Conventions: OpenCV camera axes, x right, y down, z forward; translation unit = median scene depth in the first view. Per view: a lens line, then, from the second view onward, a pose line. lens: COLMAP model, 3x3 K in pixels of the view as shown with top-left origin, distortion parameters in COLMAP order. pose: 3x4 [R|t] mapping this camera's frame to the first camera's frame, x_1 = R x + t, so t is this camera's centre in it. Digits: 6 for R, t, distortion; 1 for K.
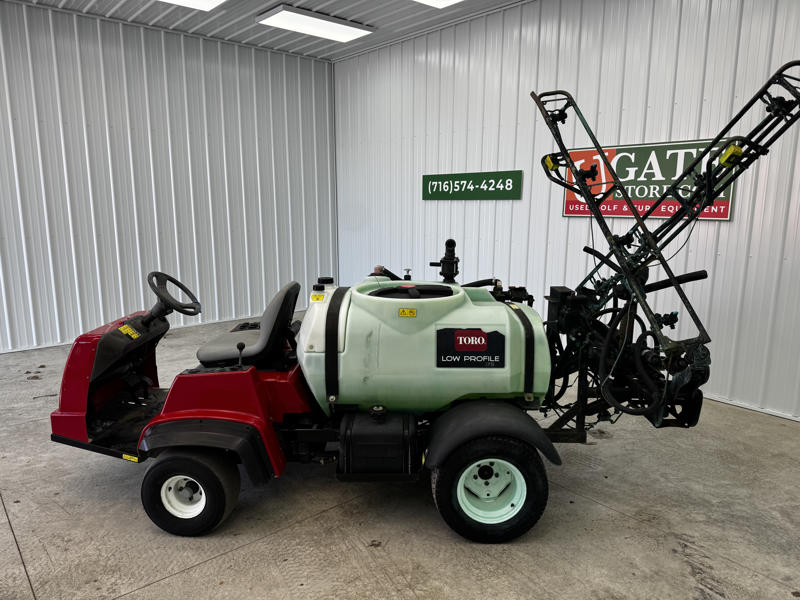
lens RADIAL K [[567.1, 0, 400.0], [0, 567.1, 300.0], [0, 0, 1]] dist [0.031862, -0.036522]
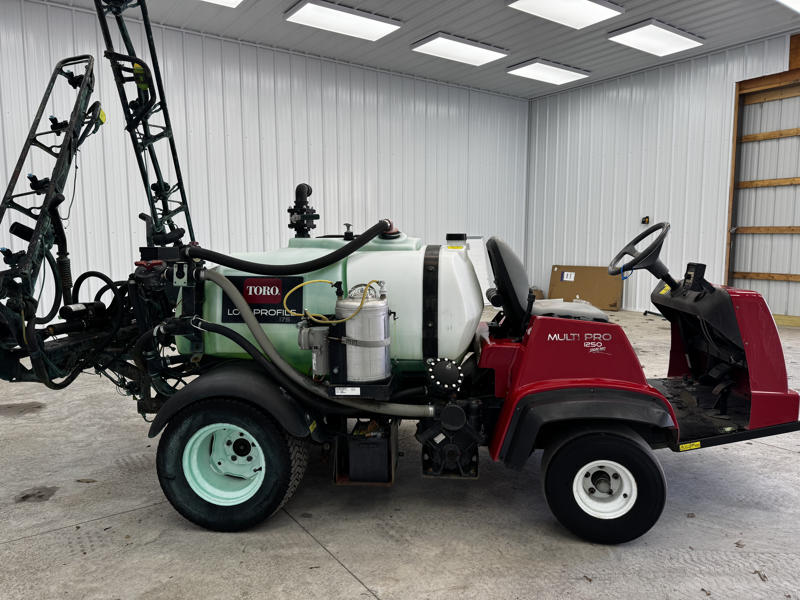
lens RADIAL K [[567.1, 0, 400.0], [0, 567.1, 300.0], [0, 0, 1]] dist [0.031862, -0.036522]
pose [[-0.996512, -0.009667, 0.082882, -0.082353], [0.013166, 0.962609, 0.270576, -0.113803], [-0.082399, 0.270724, -0.959124, 1.248709]]
